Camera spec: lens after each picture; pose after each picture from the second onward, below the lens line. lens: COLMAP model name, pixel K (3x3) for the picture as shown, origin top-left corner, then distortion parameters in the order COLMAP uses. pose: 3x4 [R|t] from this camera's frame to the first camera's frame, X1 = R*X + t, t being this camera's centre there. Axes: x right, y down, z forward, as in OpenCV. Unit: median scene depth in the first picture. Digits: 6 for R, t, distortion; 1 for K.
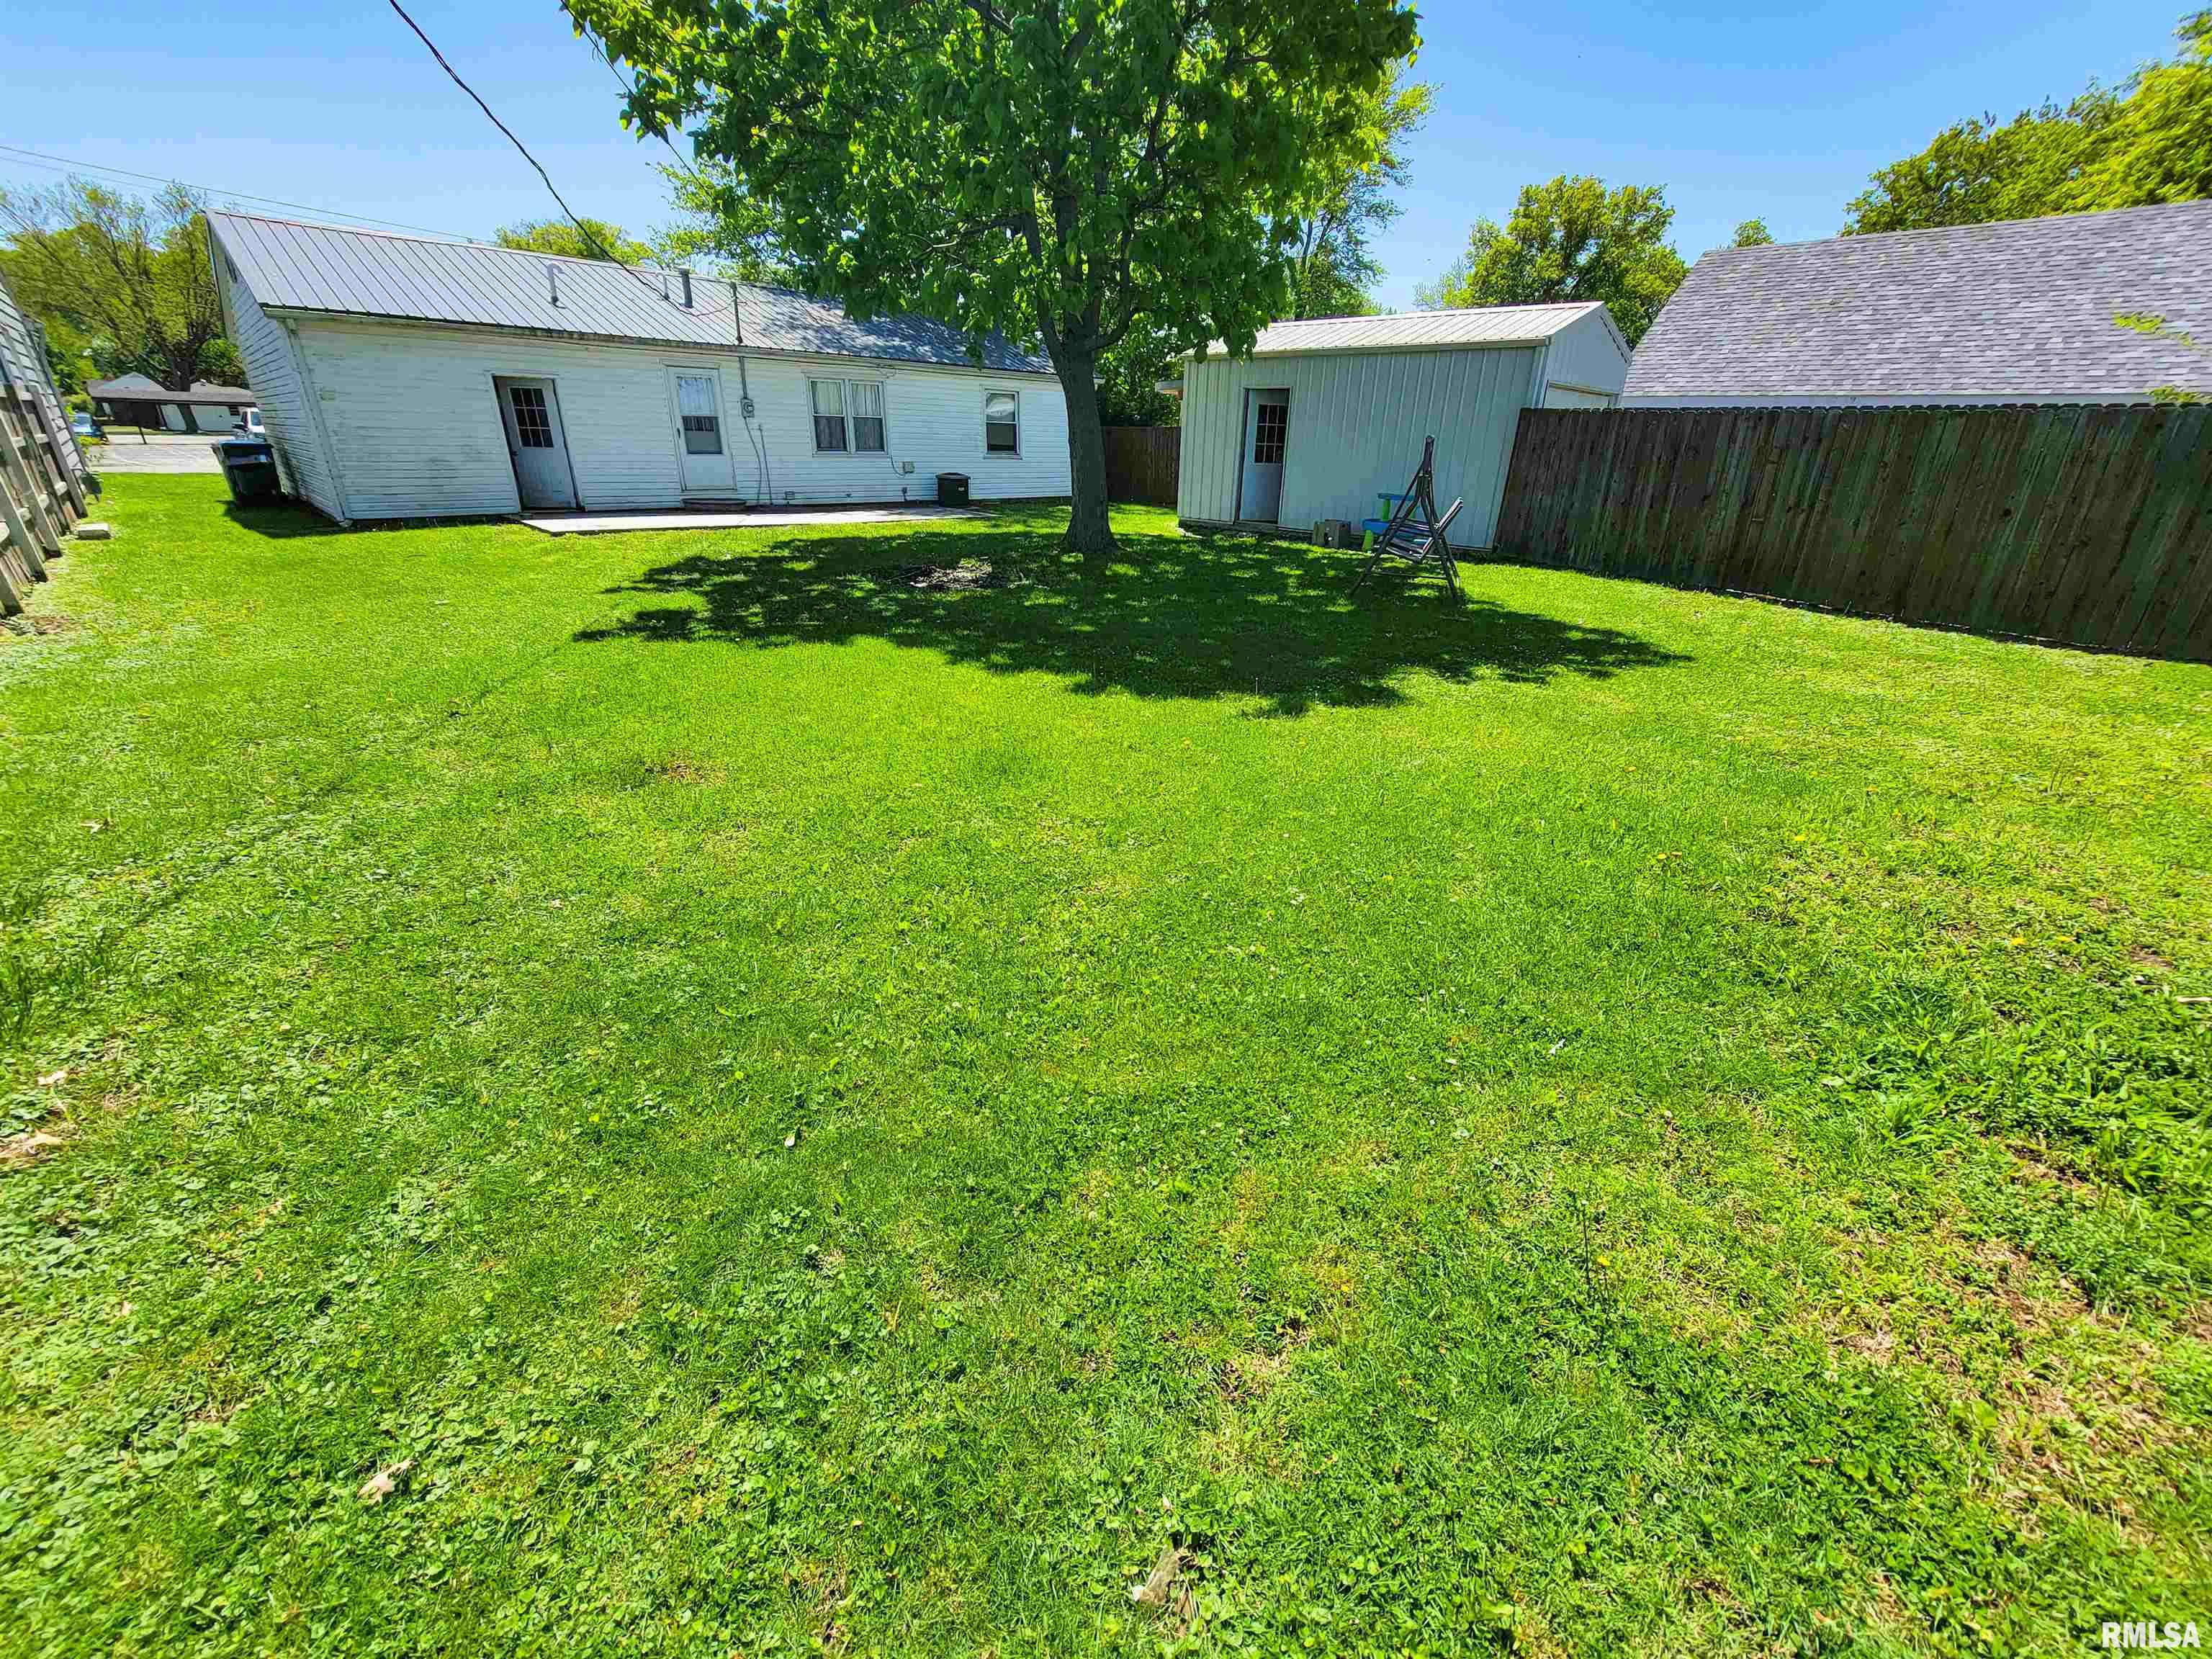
lens RADIAL K [[913.7, 0, 1112.8], [0, 913.7, 837.3], [0, 0, 1]] dist [-0.003701, -0.000762]
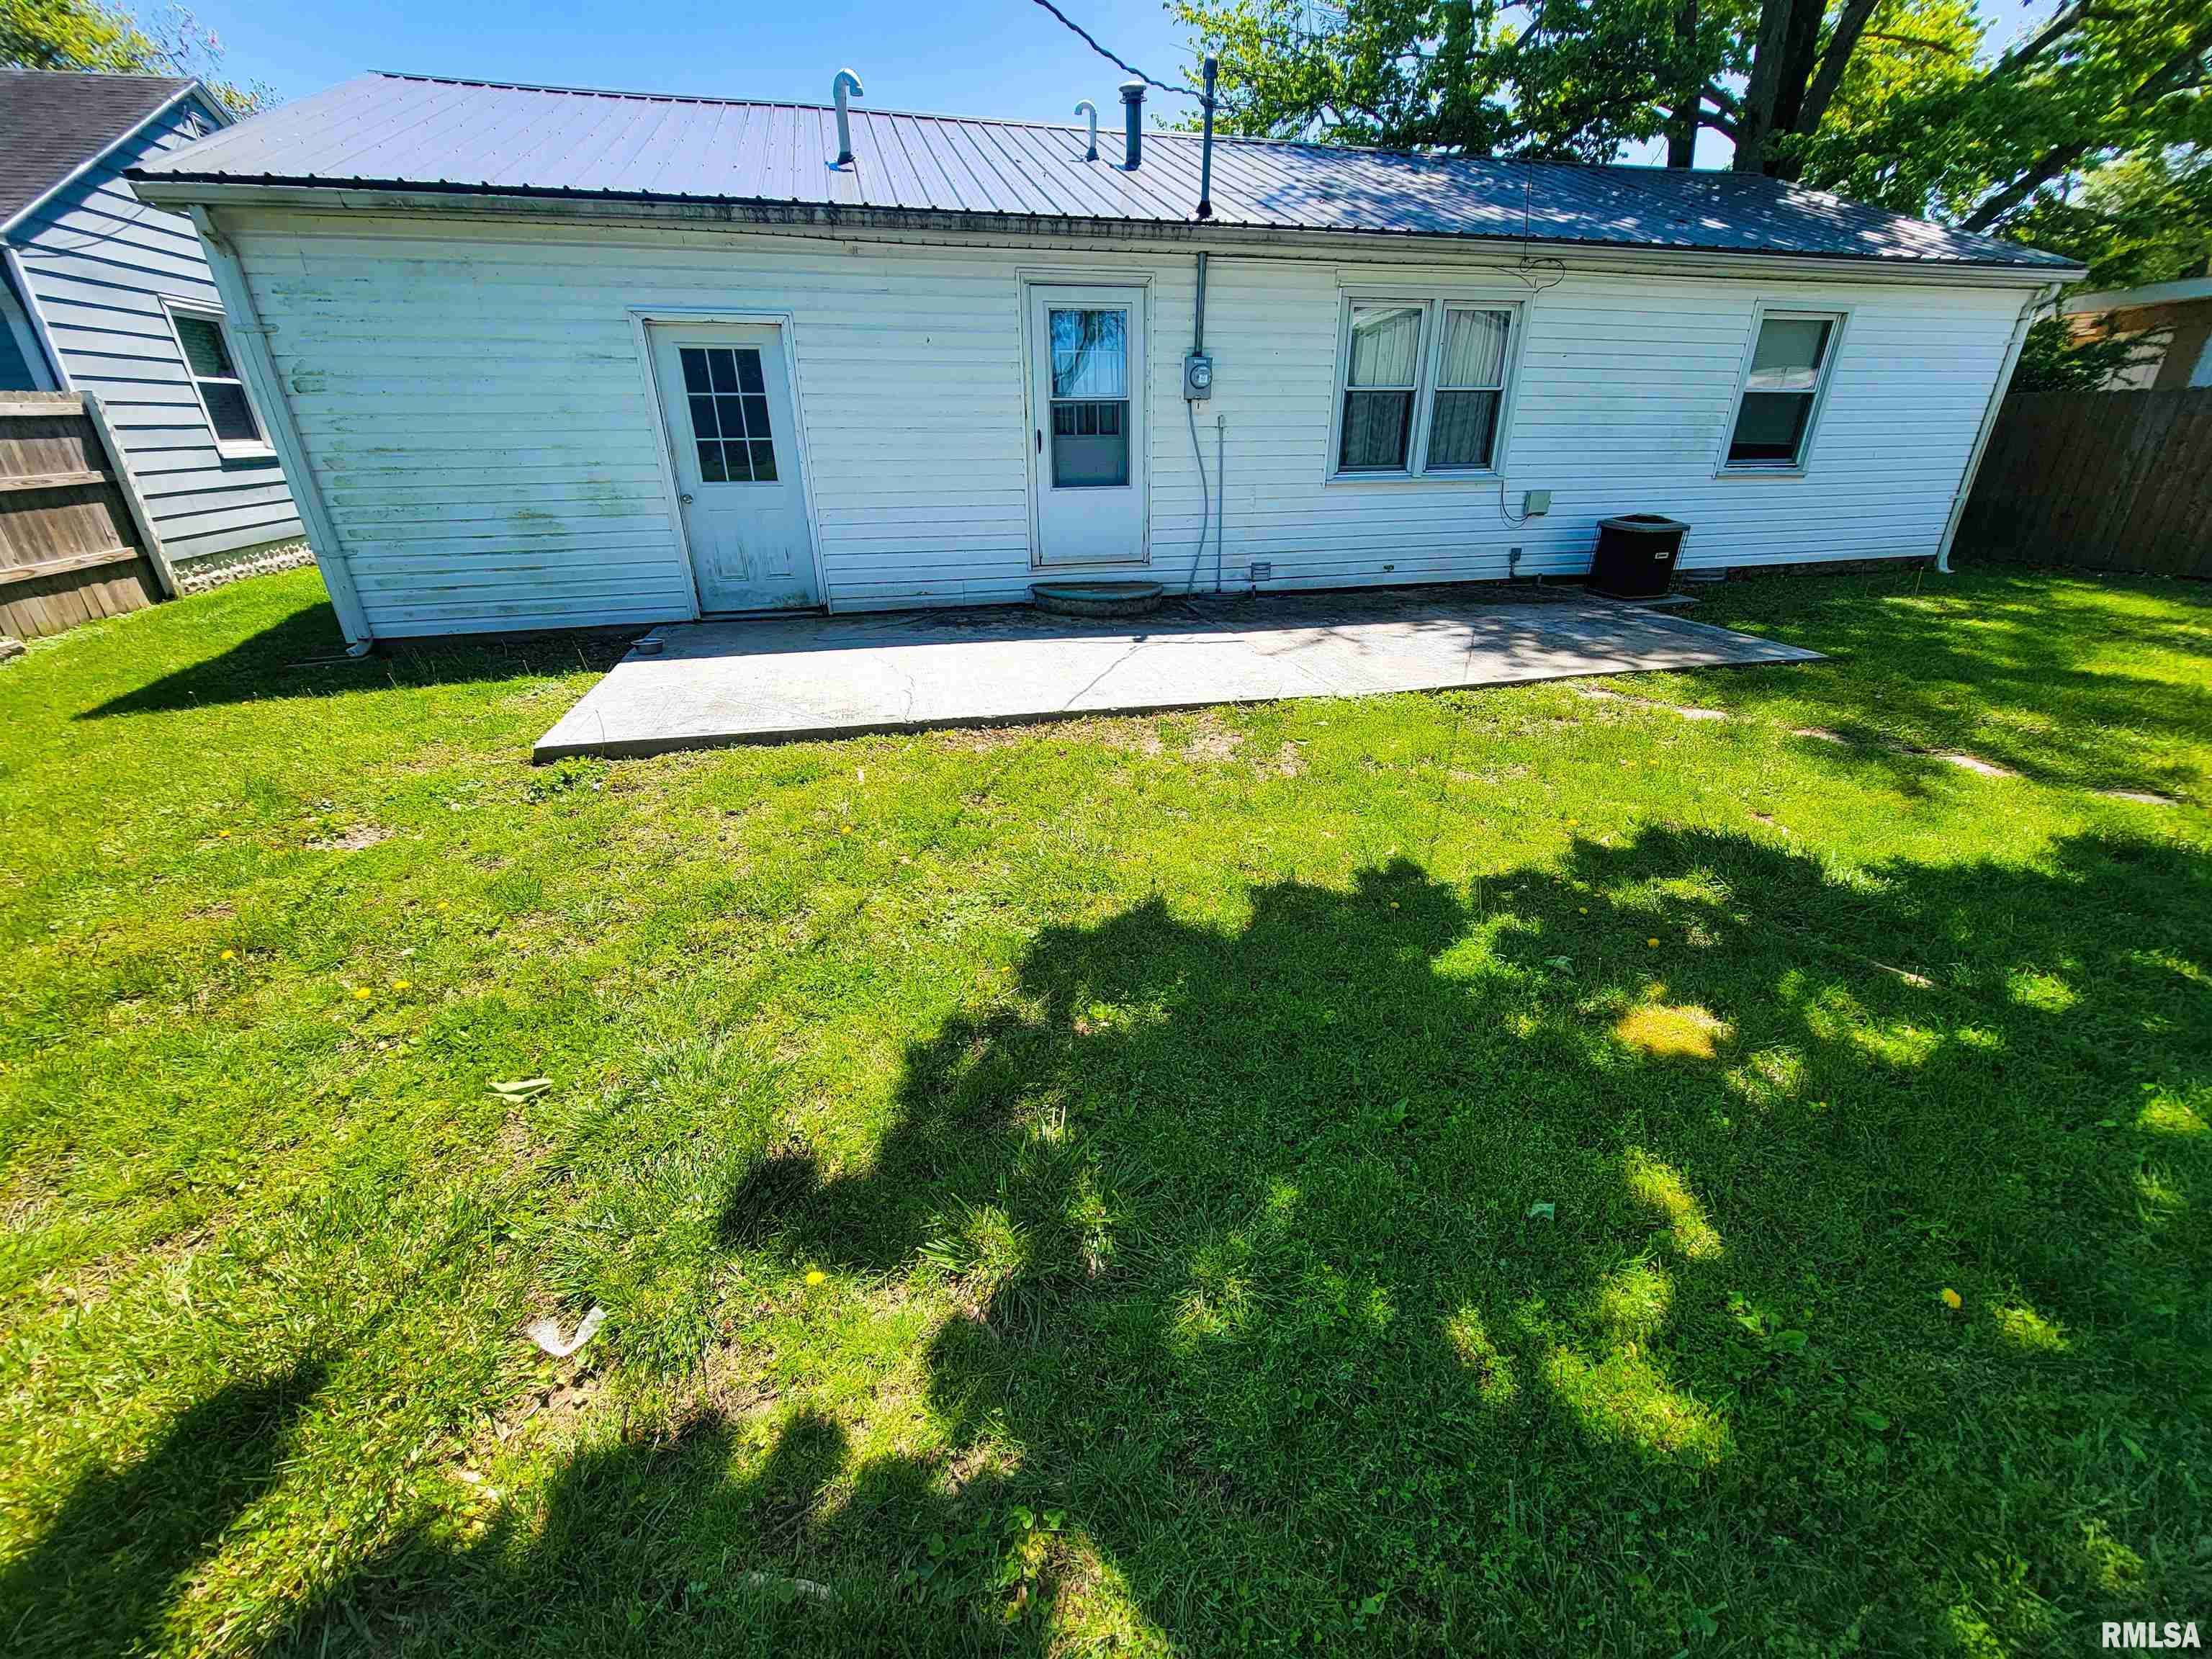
lens RADIAL K [[913.7, 0, 1112.8], [0, 913.7, 837.3], [0, 0, 1]] dist [-0.003701, -0.000762]
pose [[0.876461, 0.179530, -0.446750, -0.203160], [-0.169708, 0.983524, 0.062293, -0.275558], [0.450572, 0.021220, 0.892488, 0.598852]]
